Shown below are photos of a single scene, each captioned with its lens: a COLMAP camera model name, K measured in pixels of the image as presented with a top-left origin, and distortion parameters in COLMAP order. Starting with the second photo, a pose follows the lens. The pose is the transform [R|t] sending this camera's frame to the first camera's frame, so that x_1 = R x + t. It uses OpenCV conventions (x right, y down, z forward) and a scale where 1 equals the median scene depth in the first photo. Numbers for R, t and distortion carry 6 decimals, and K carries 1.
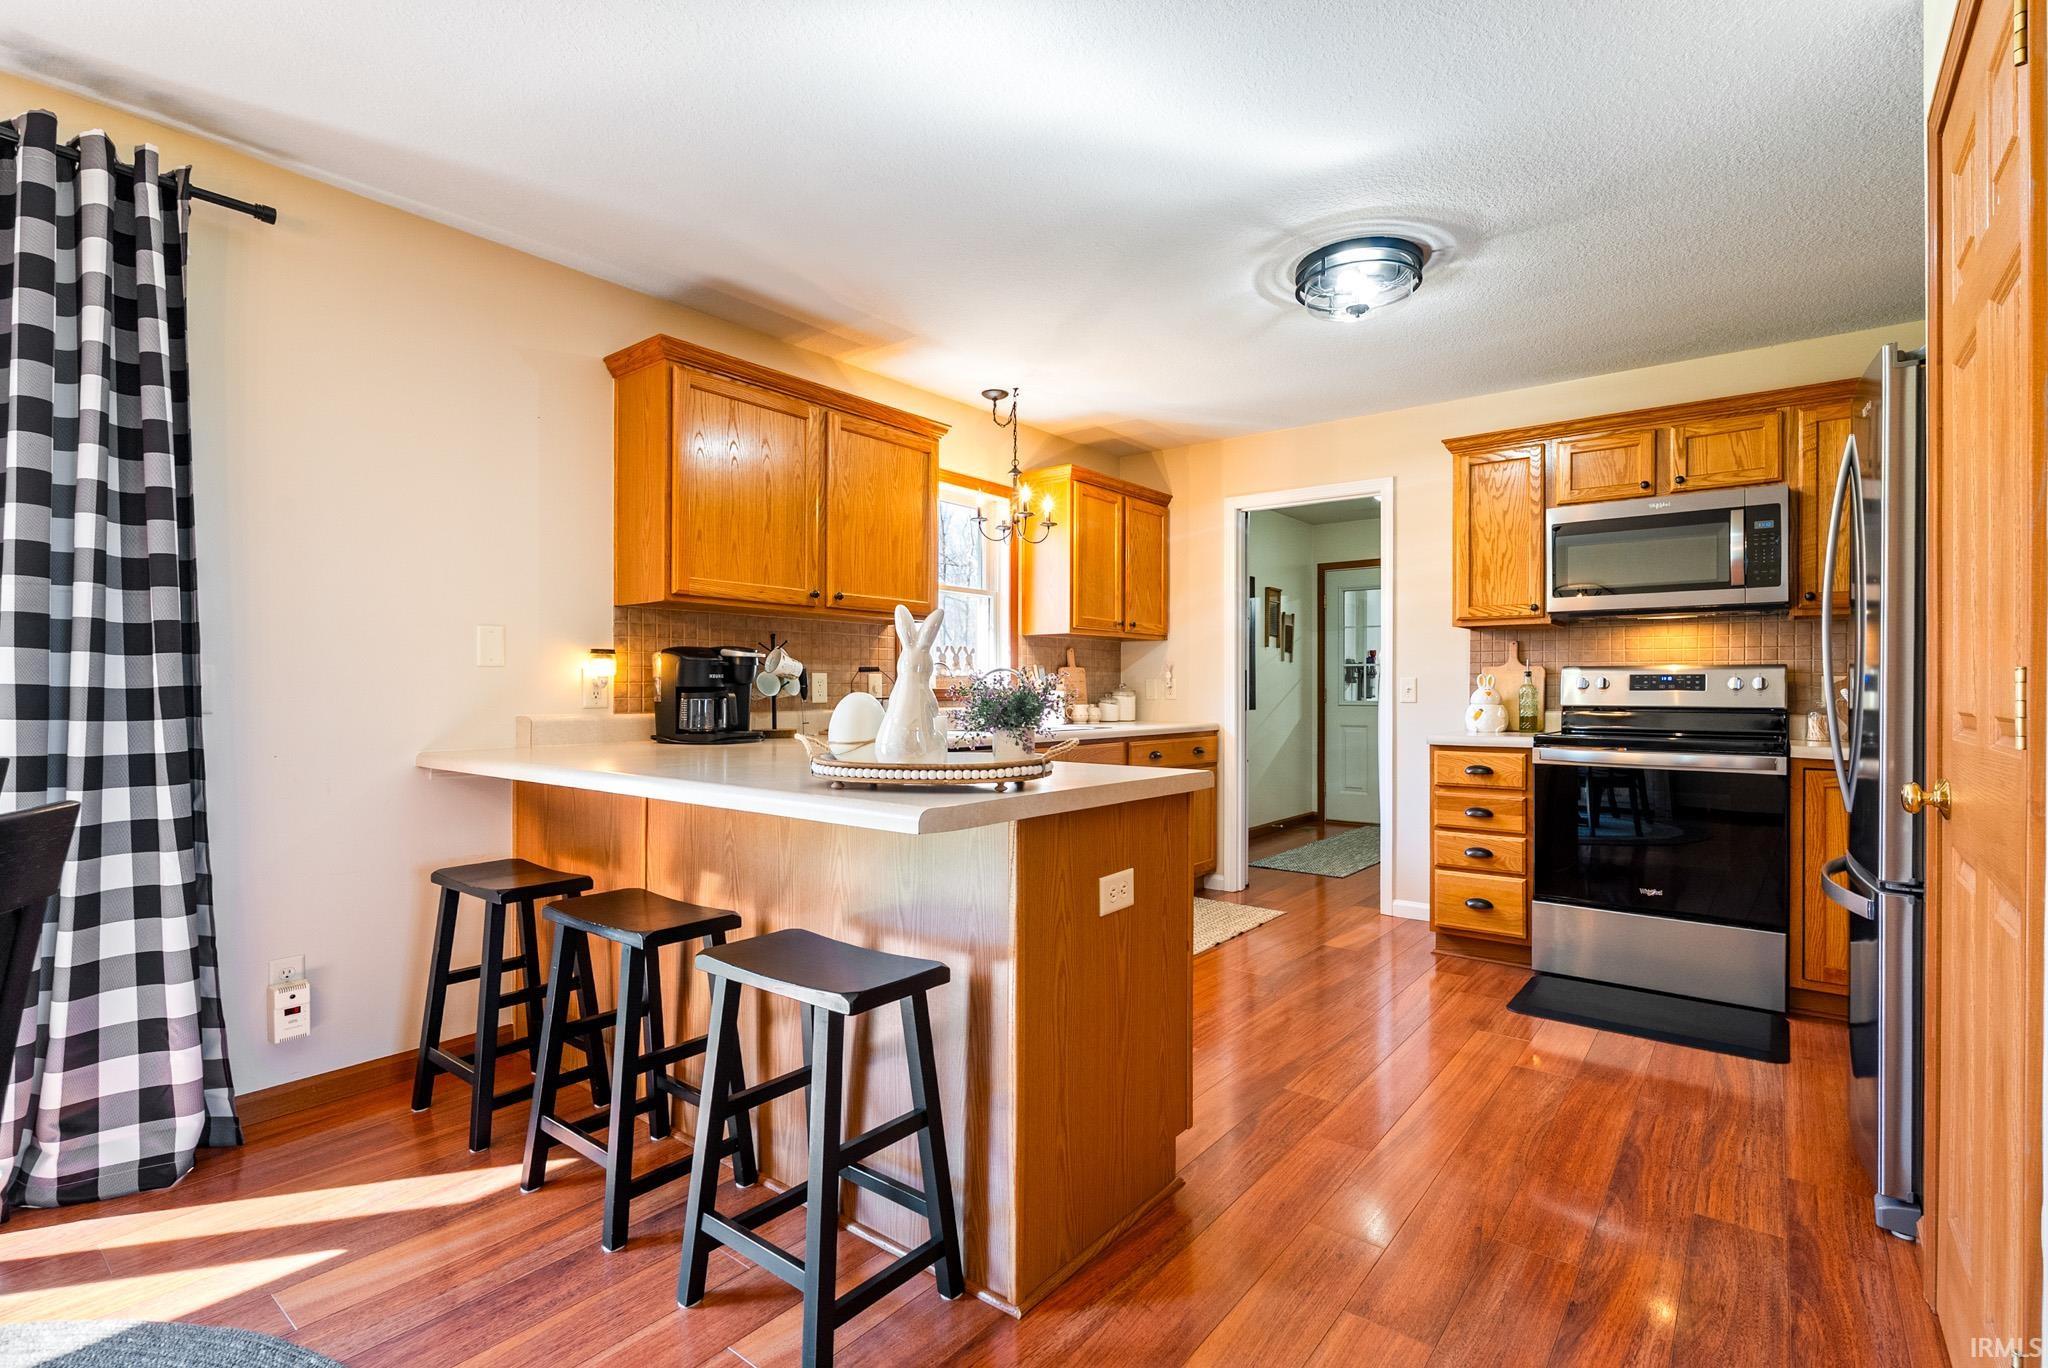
lens RADIAL K [[954.3, 0, 1024.0], [0, 954.3, 684.0], [0, 0, 1]] dist [0.000134, 0.000138]
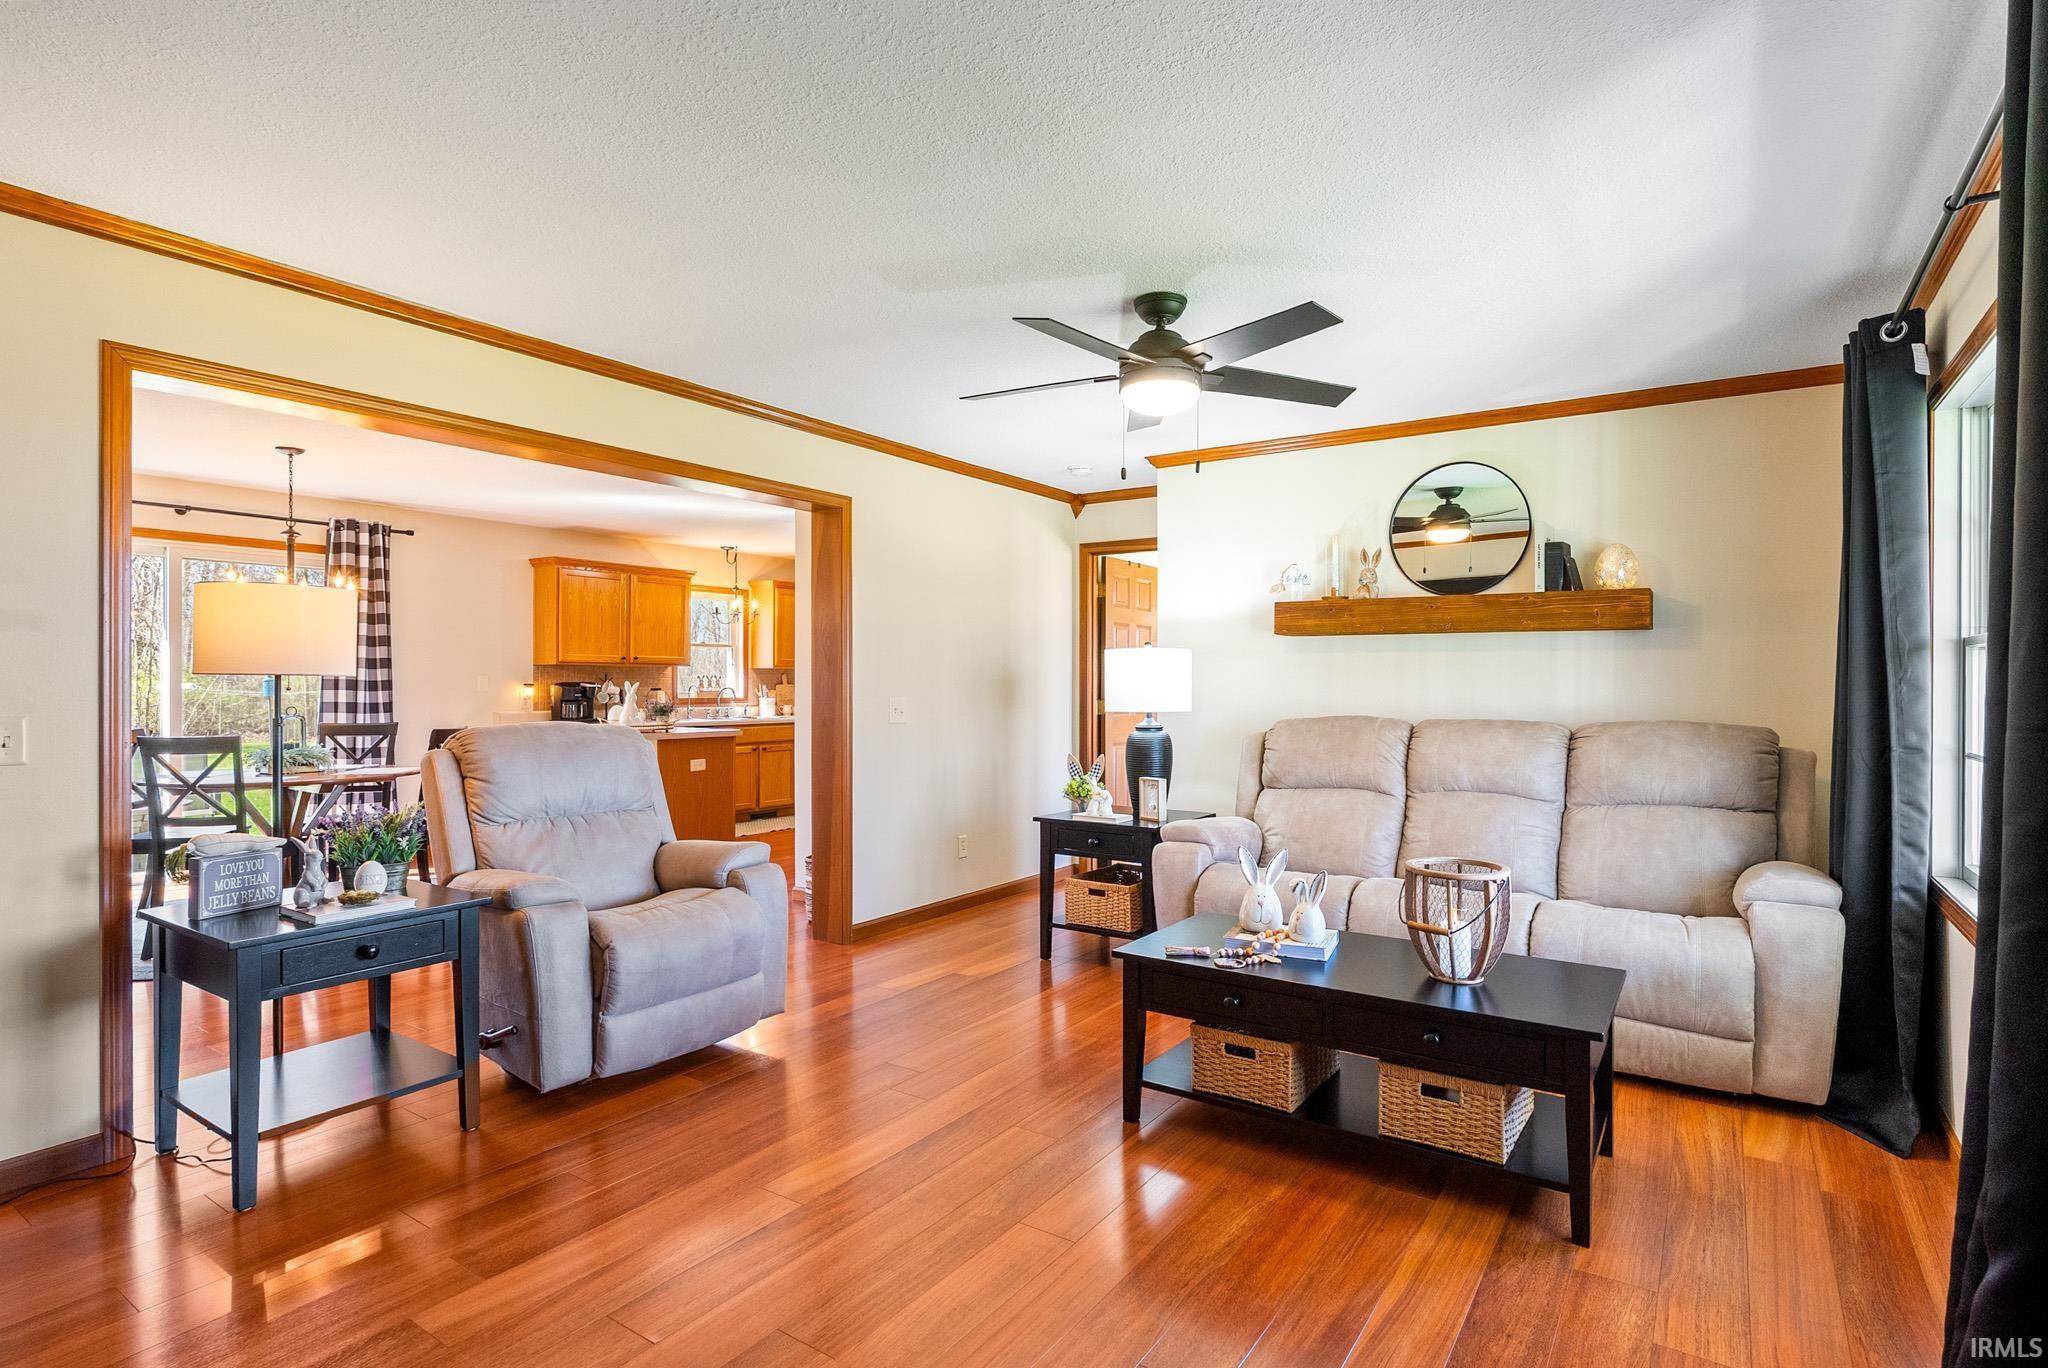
lens RADIAL K [[1035.3, 0, 1024.0], [0, 1035.3, 684.0], [0, 0, 1]] dist [-0.004179, -0.000743]
pose [[0.997221, 0.001955, 0.074474, 0.482111], [-0.002641, 0.999955, 0.009110, -0.050997], [-0.074453, -0.009281, 0.997181, -1.342196]]
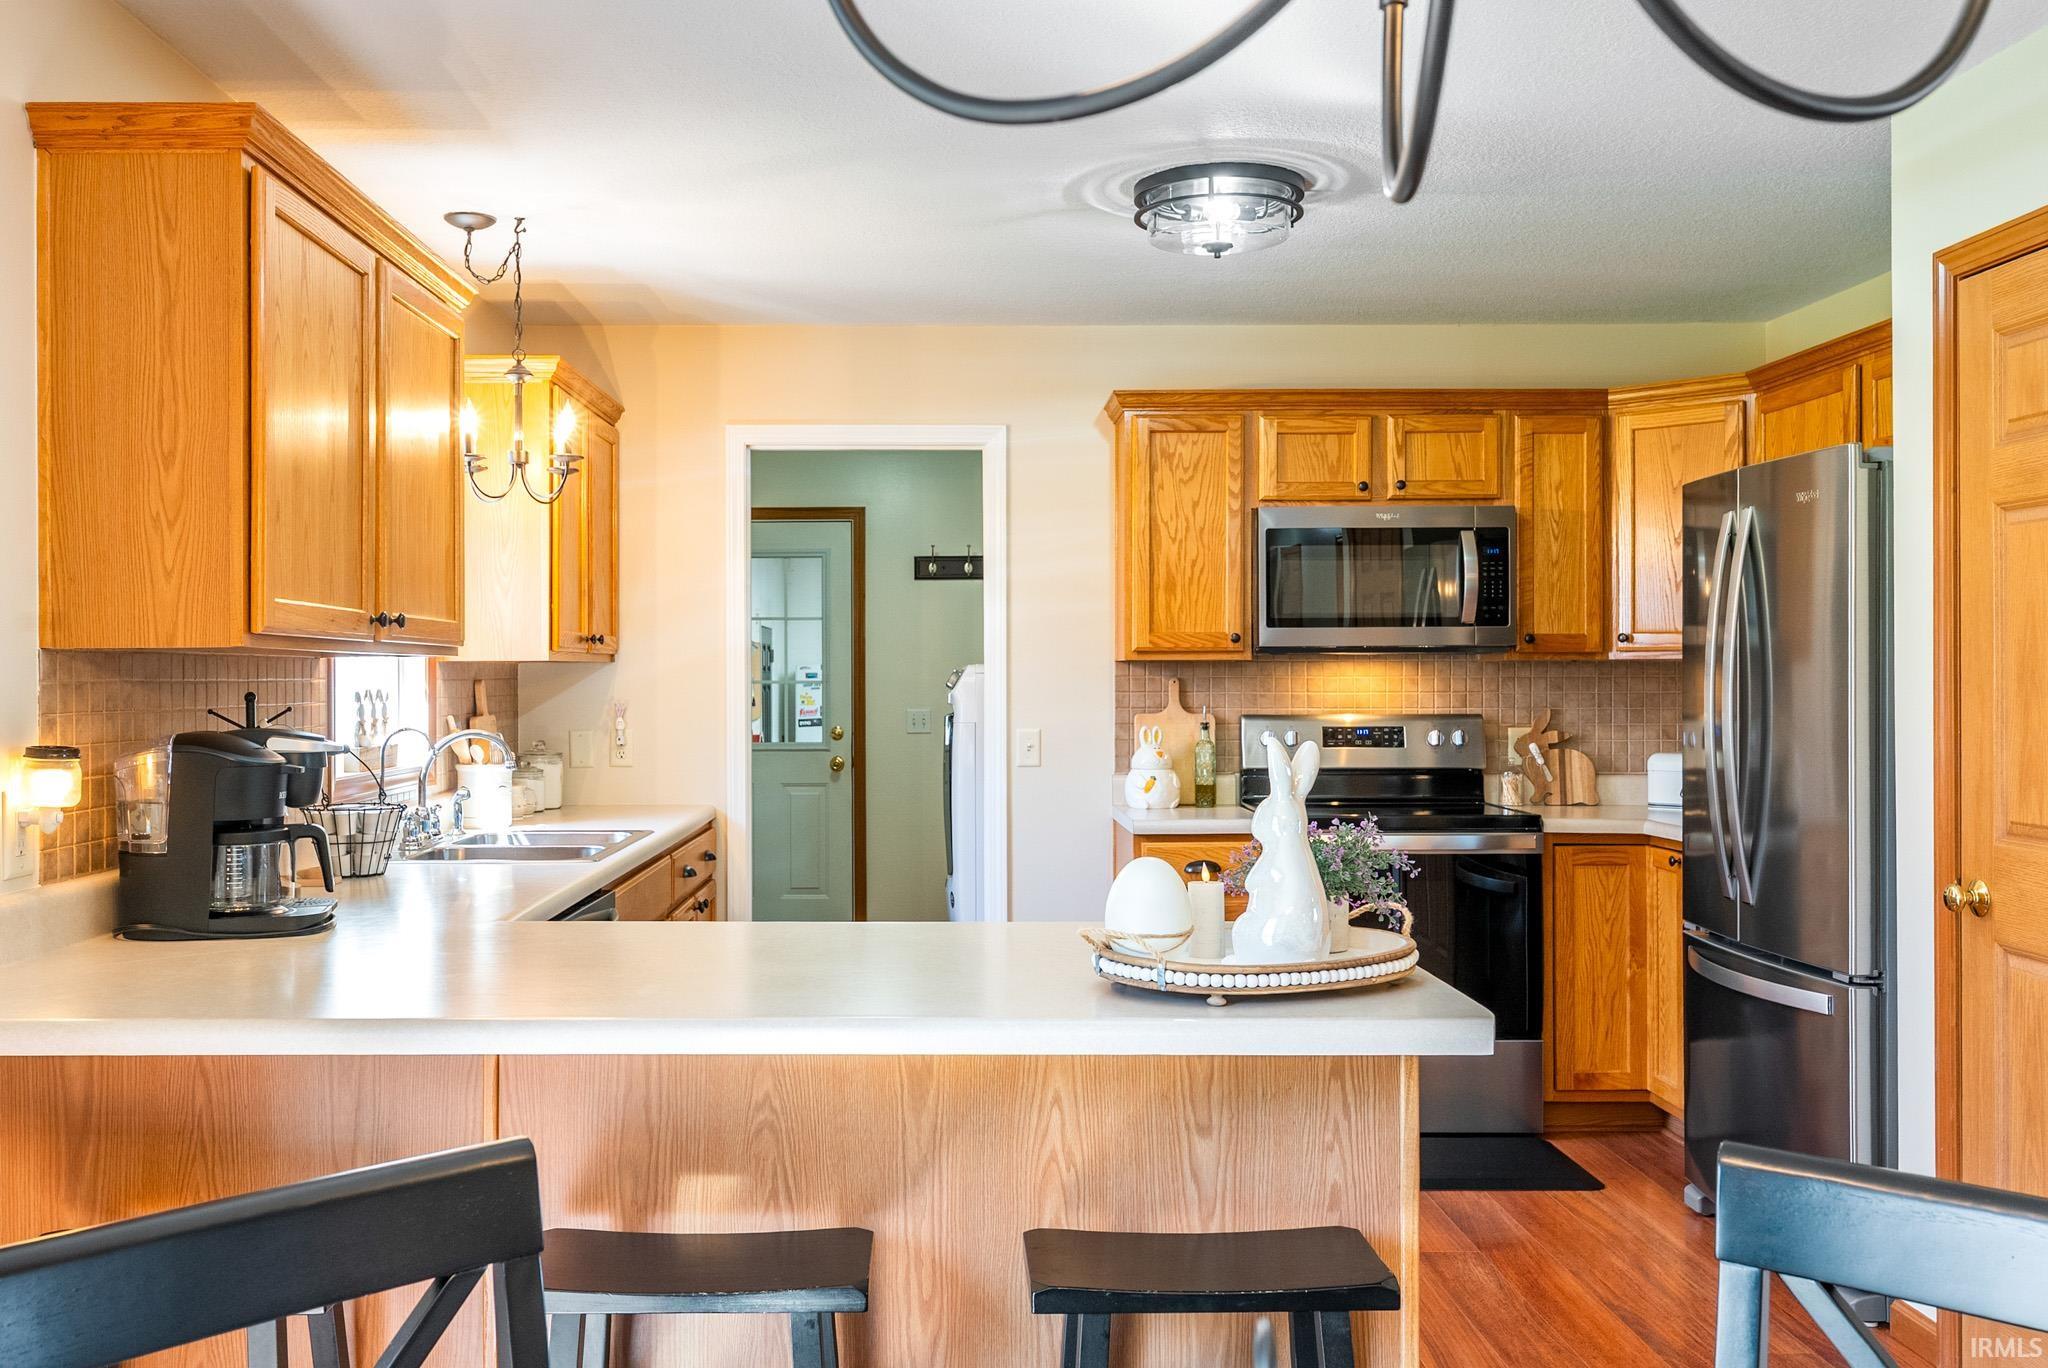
lens RADIAL K [[1828.9, 0, 921.3], [0, 1828.9, 679.0], [0, 0, 1]] dist [0.006162, 0.011469]
pose [[0.790374, -0.006190, 0.612593, -0.529079], [0.002616, 0.999974, 0.006729, -0.060692], [-0.612619, -0.003716, 0.790370, 0.040355]]
